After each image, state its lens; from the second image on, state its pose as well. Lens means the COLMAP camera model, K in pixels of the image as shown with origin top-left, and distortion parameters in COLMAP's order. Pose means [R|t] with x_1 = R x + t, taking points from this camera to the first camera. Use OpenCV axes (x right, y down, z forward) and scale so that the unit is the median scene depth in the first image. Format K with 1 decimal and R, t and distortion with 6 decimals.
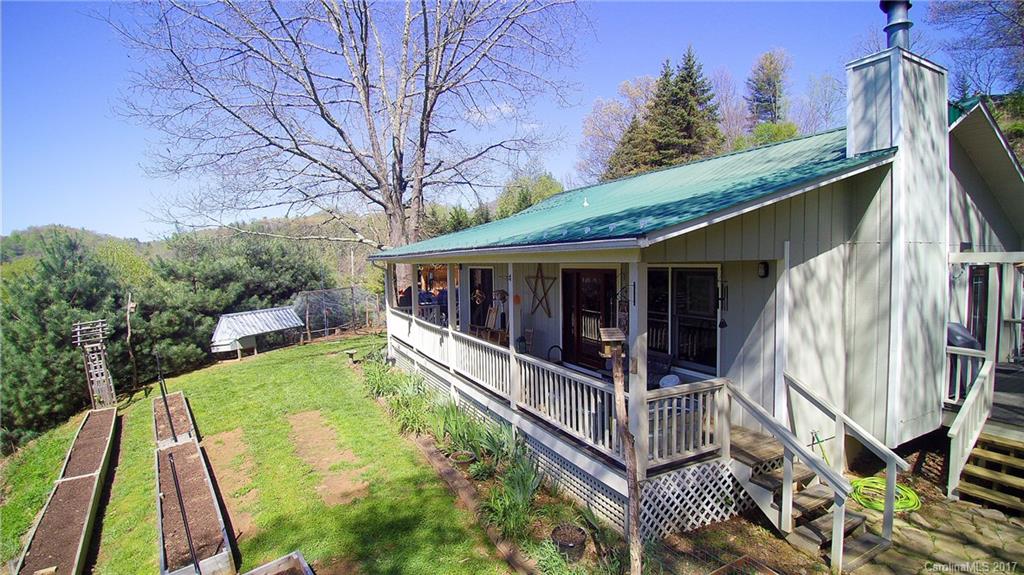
lens RADIAL K [[486.5, 0, 517.0], [0, 486.5, 289.4], [0, 0, 1]] dist [-0.045731, -0.008300]
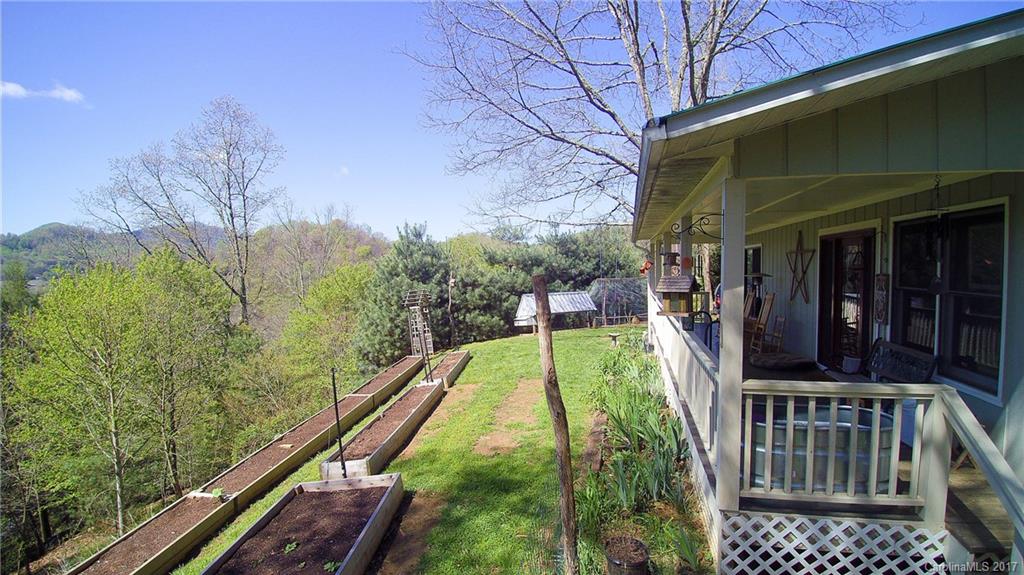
lens RADIAL K [[486.5, 0, 513.6], [0, 486.5, 293.3], [0, 0, 1]] dist [-0.045731, -0.008300]
pose [[0.763421, 0.041472, -0.644568, 0.178527], [-0.035879, 0.999119, 0.021789, 0.038178], [0.644904, 0.006492, 0.764236, 0.122645]]
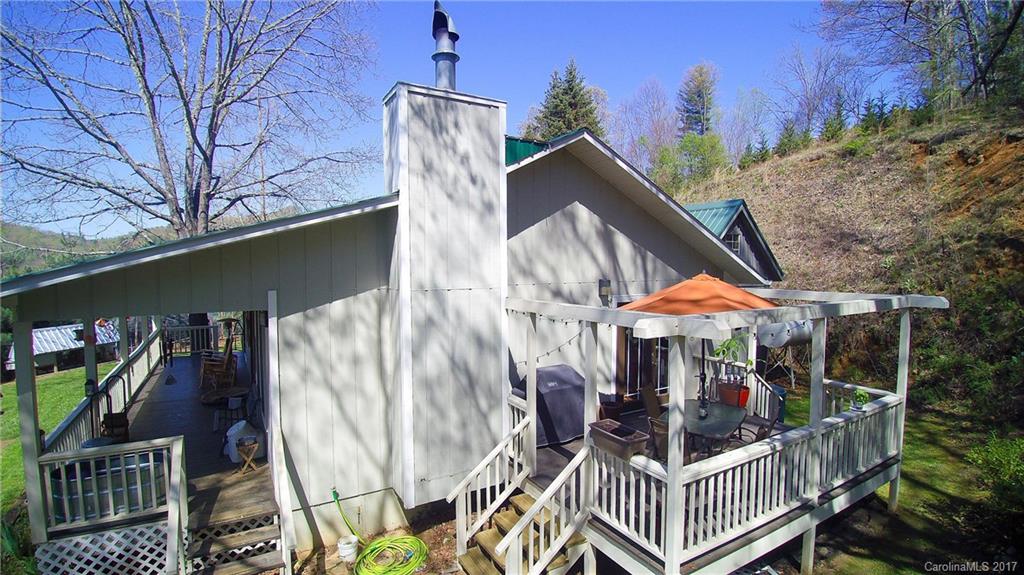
lens RADIAL K [[486.5, 0, 512.0], [0, 486.5, 291.5], [0, 0, 1]] dist [-0.045731, -0.008300]
pose [[0.997435, 0.008198, 0.071107, 0.464664], [-0.008044, 0.999965, -0.002448, -0.047684], [-0.071124, 0.001869, 0.997466, 0.008766]]
